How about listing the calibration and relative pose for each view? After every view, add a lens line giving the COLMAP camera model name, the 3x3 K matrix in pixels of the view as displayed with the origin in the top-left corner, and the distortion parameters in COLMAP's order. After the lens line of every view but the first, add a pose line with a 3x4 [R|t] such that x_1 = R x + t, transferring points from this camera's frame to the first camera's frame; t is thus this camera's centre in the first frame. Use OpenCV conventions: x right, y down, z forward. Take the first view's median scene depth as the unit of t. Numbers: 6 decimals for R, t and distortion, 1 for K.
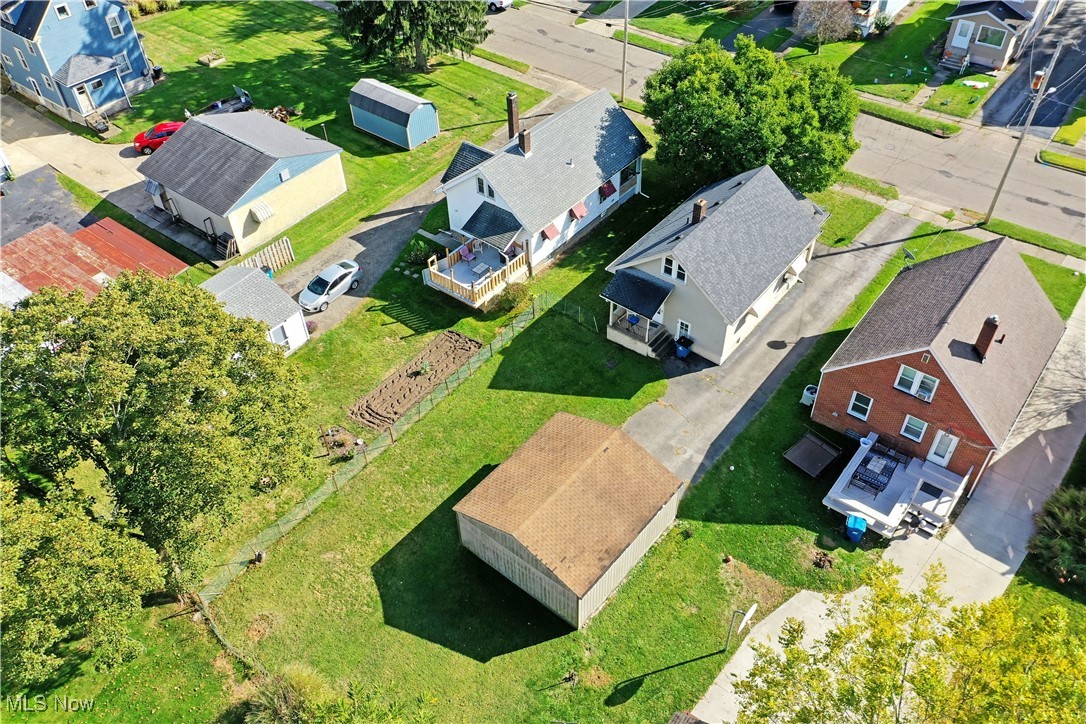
lens RADIAL K [[859.7, 0, 543.0], [0, 859.7, 362.0], [0, 0, 1]] dist [0.012008, 0.003267]
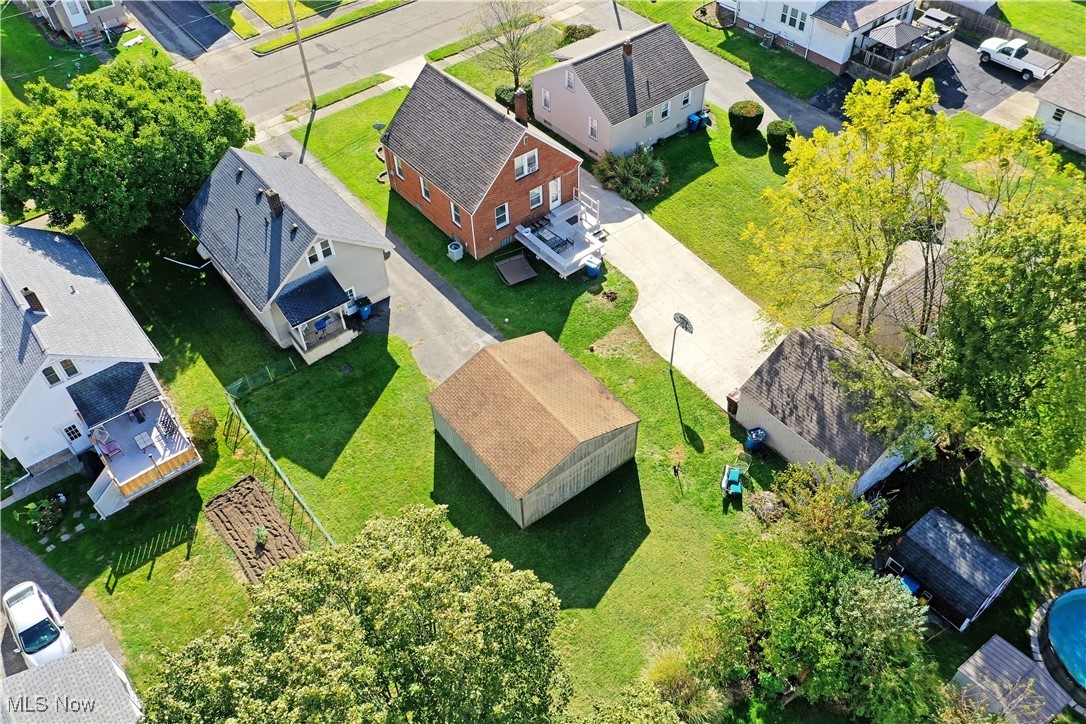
lens RADIAL K [[857.7, 0, 543.0], [0, 857.7, 362.0], [0, 0, 1]] dist [0.003103, 0.008004]
pose [[0.224111, -0.695964, 0.682209, -0.493444], [0.685502, 0.610144, 0.397254, -0.221322], [-0.692720, 0.378627, 0.613825, 0.240494]]
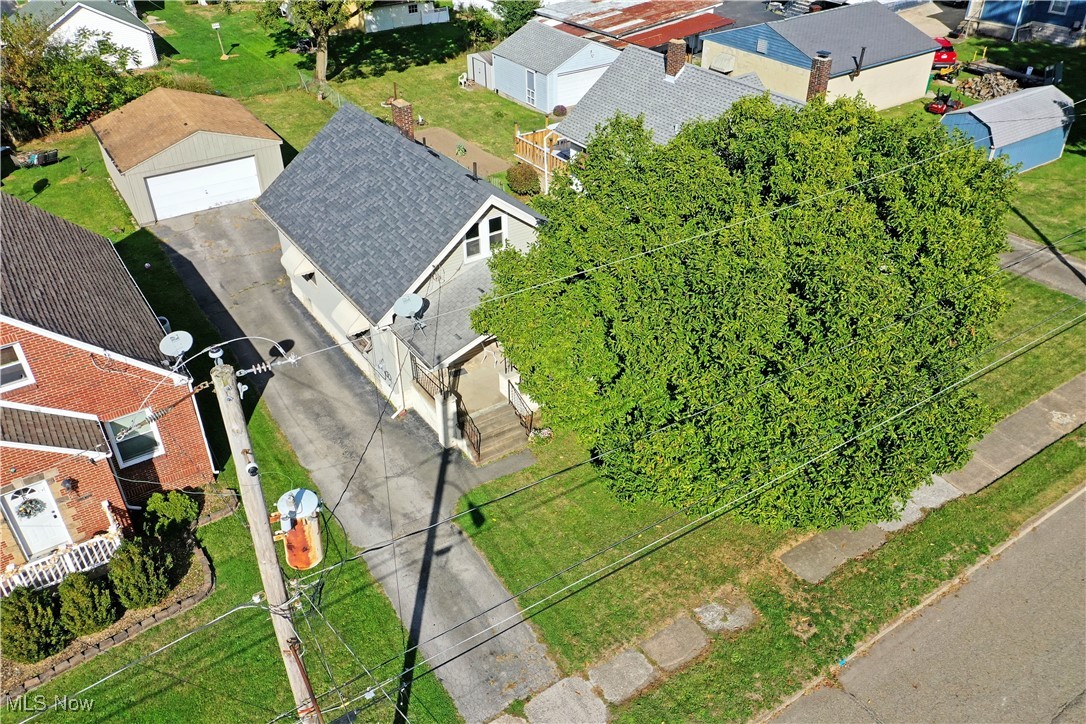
lens RADIAL K [[857.7, 0, 543.0], [0, 857.7, 362.0], [0, 0, 1]] dist [0.003103, 0.008004]
pose [[-0.296741, 0.567421, -0.768101, 0.675574], [-0.645368, 0.473696, 0.599260, -0.492617], [0.703879, 0.673532, 0.225630, 0.963128]]
